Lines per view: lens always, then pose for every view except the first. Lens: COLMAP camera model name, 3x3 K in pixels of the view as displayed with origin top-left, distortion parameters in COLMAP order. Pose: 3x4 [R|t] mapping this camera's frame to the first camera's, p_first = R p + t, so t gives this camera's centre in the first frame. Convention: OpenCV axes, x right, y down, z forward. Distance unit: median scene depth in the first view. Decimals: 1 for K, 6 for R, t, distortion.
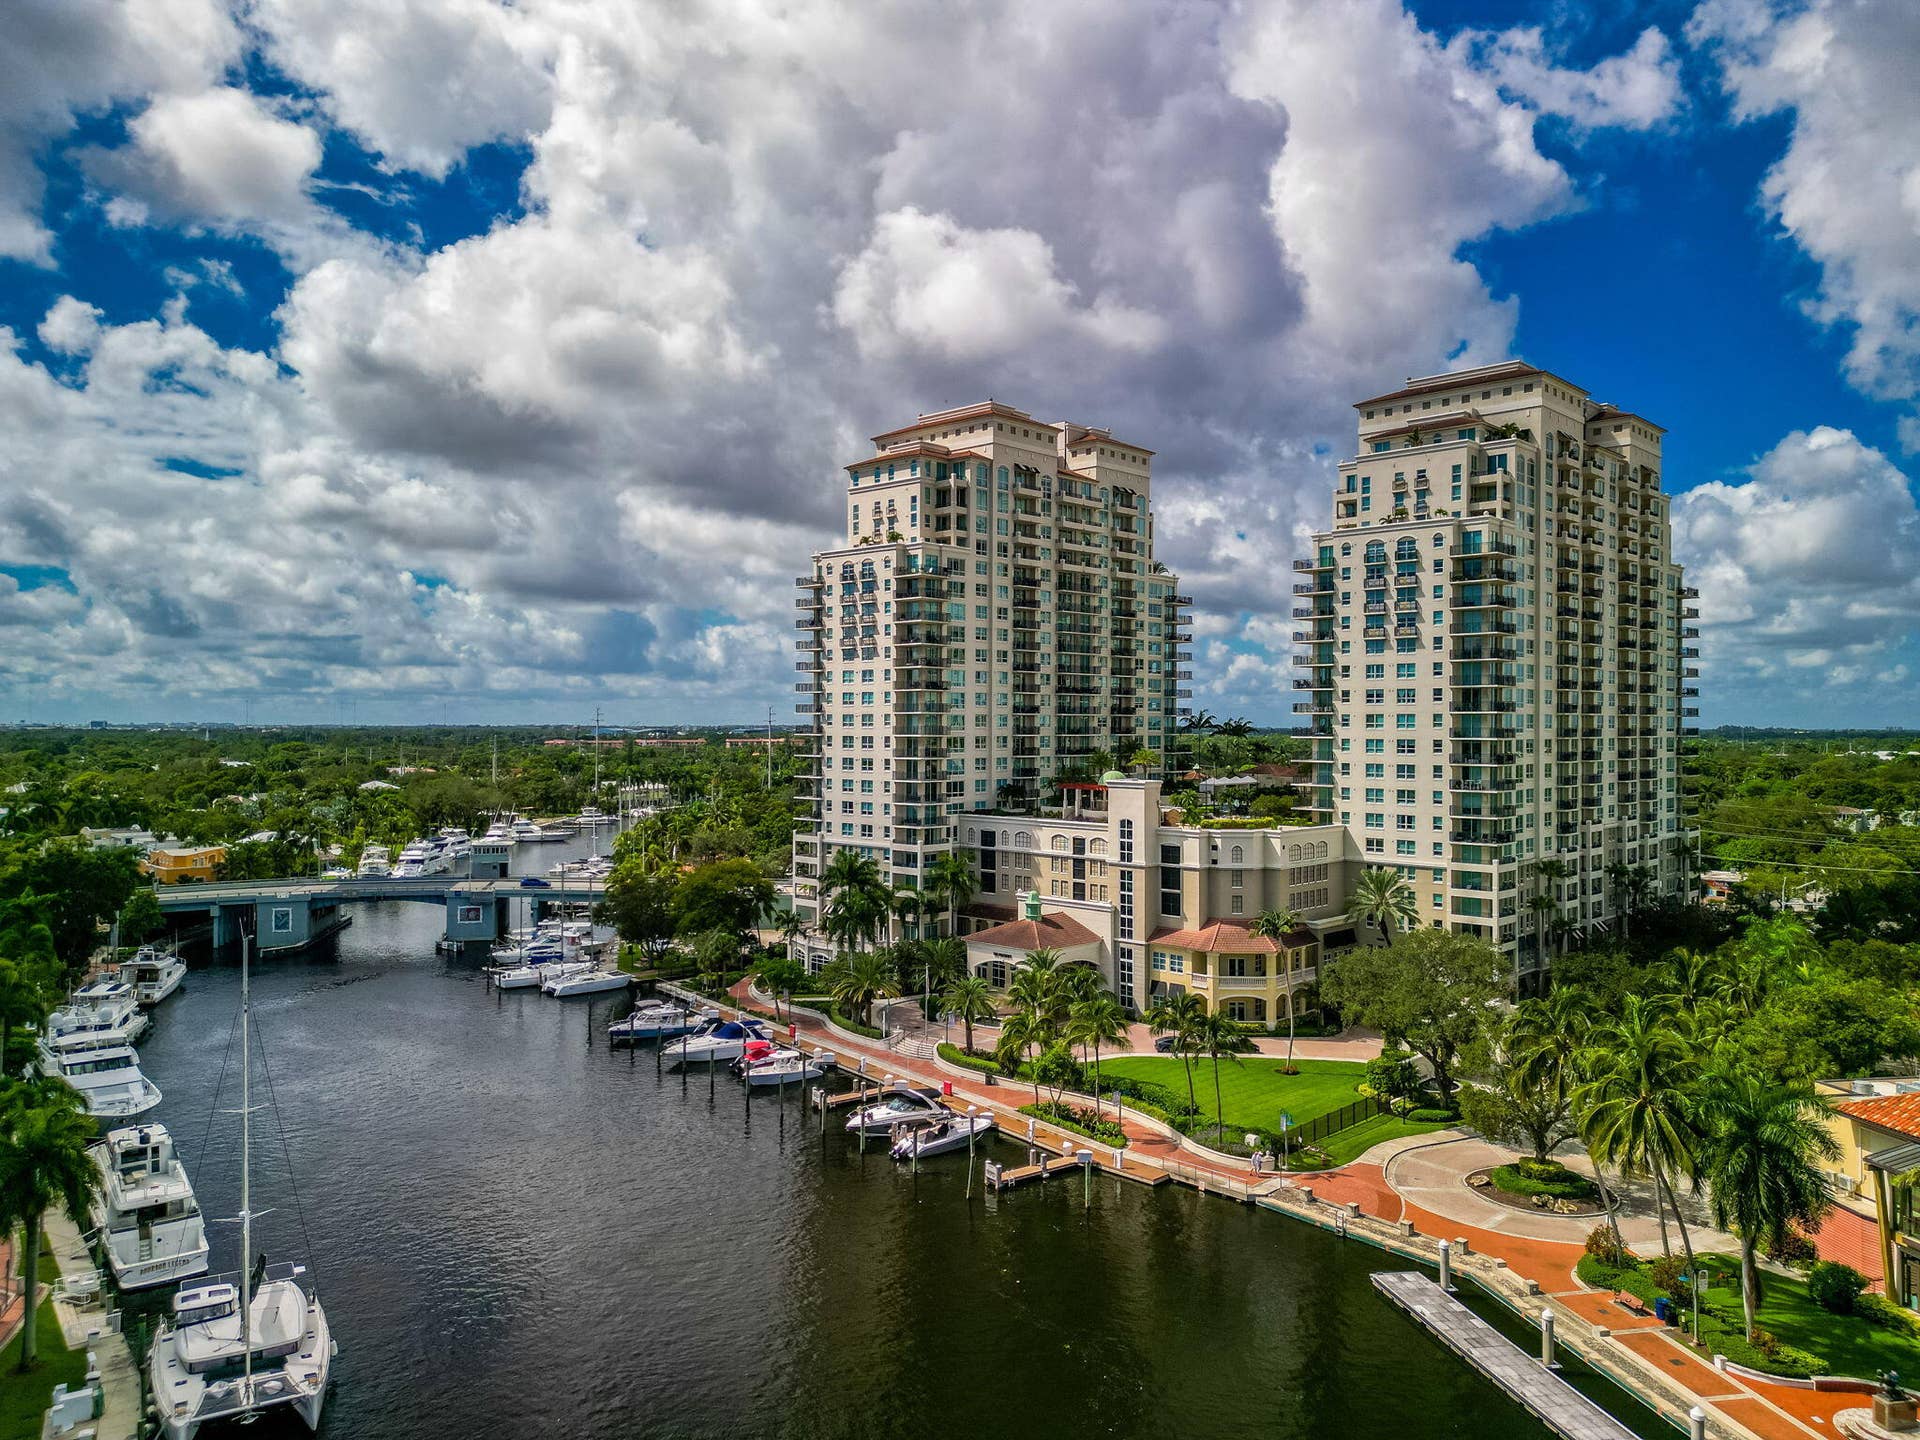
lens RADIAL K [[1361.9, 0, 960.0], [0, 1361.9, 720.0], [0, 0, 1]] dist [0.037855, -0.000663]
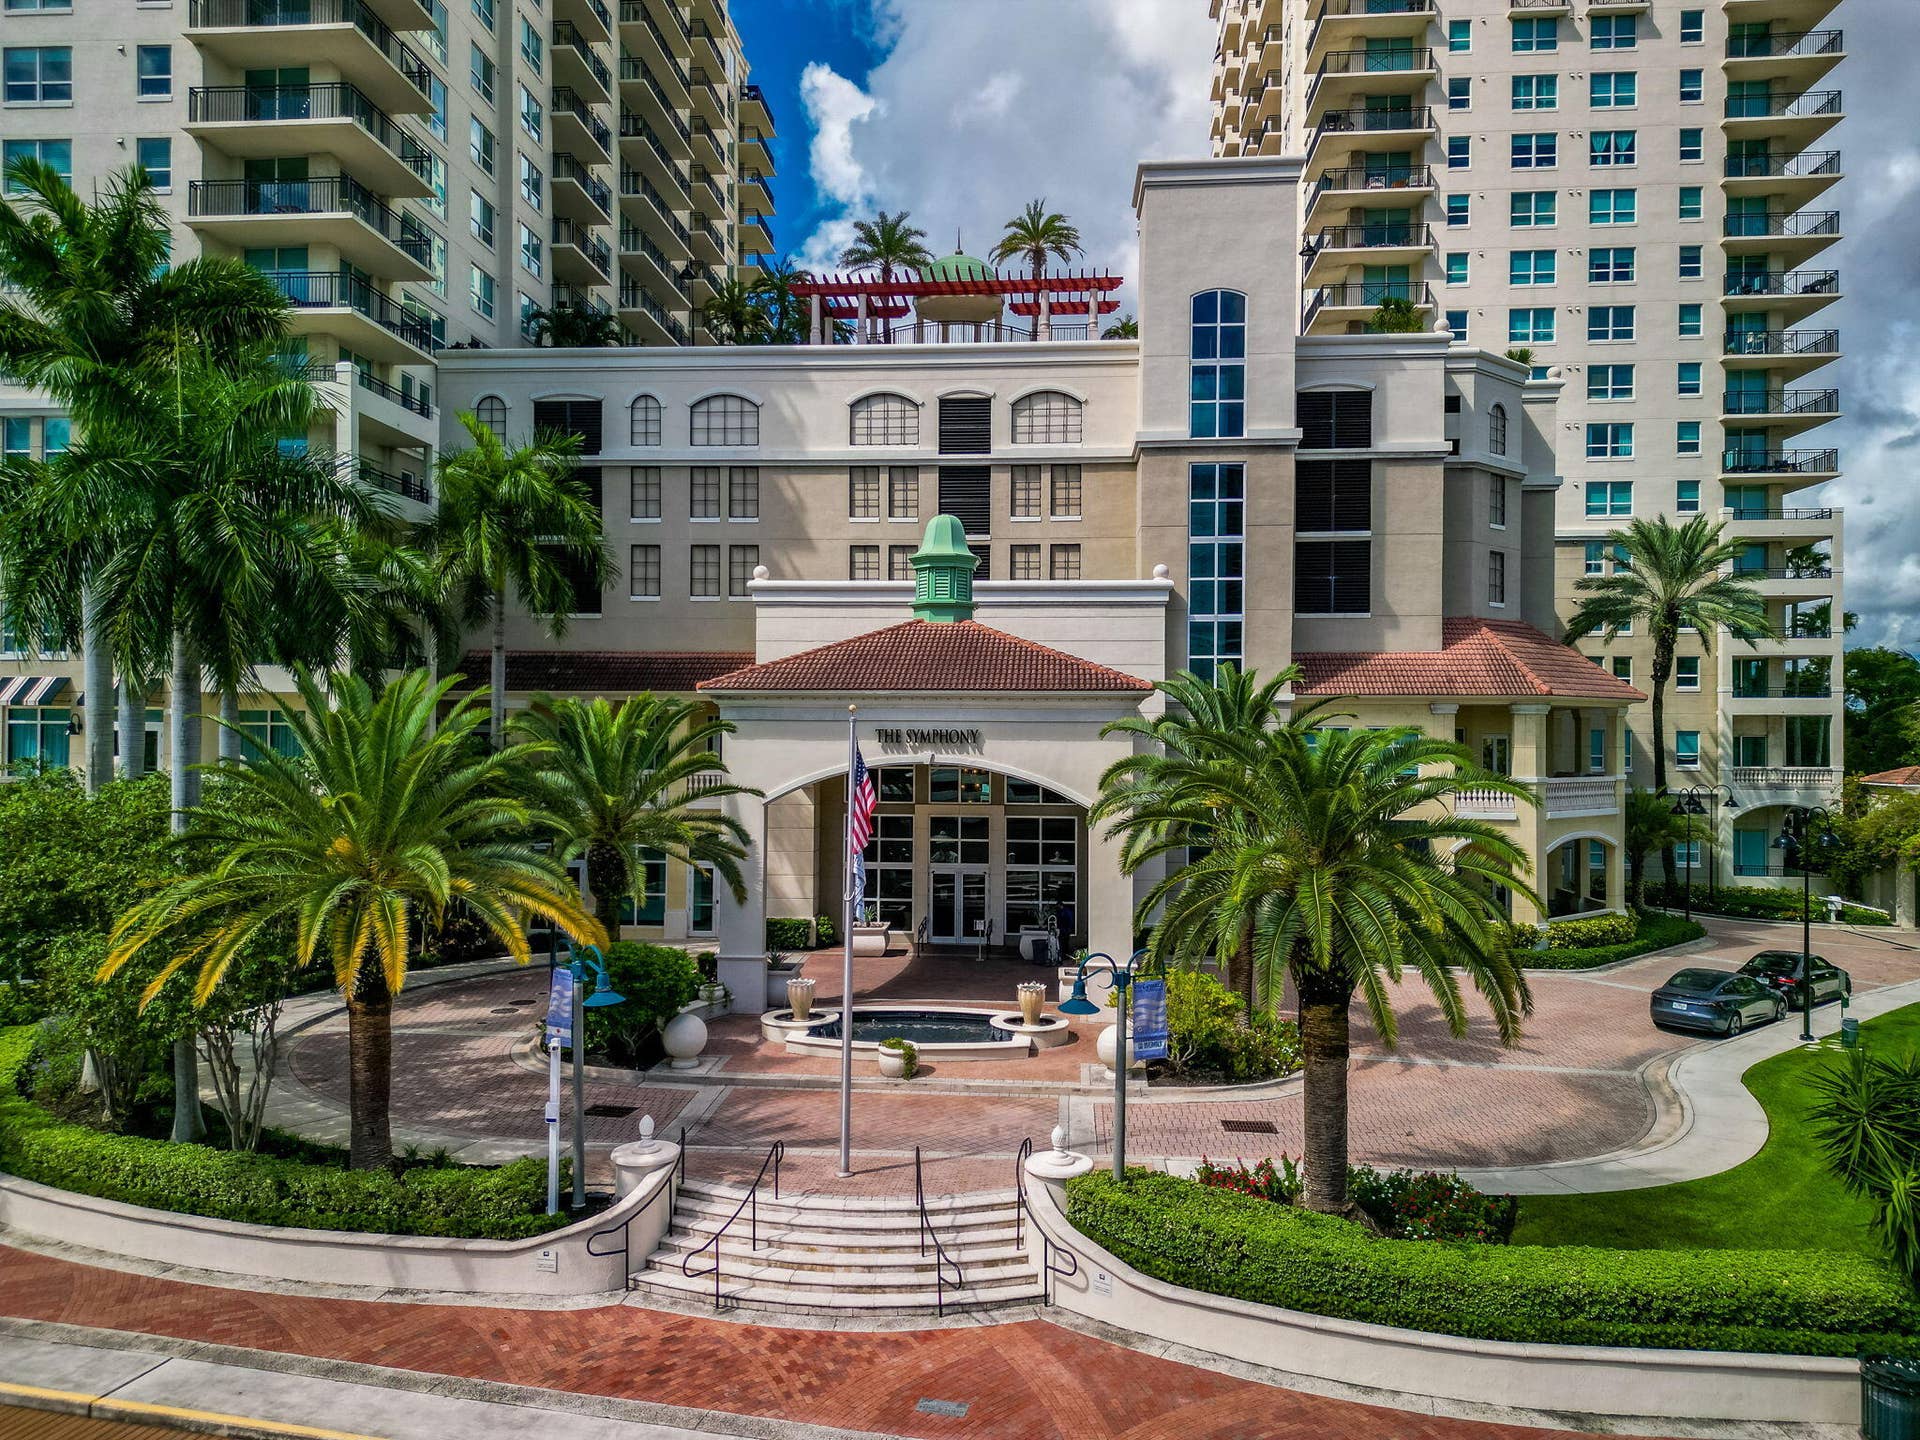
lens RADIAL K [[1361.9, 0, 960.0], [0, 1361.9, 720.0], [0, 0, 1]] dist [0.037855, -0.000663]
pose [[0.748414, 0.008880, 0.663173, -0.117432], [0.005870, 0.999783, -0.020012, 0.170219], [-0.663206, 0.018870, 0.748199, 0.805589]]
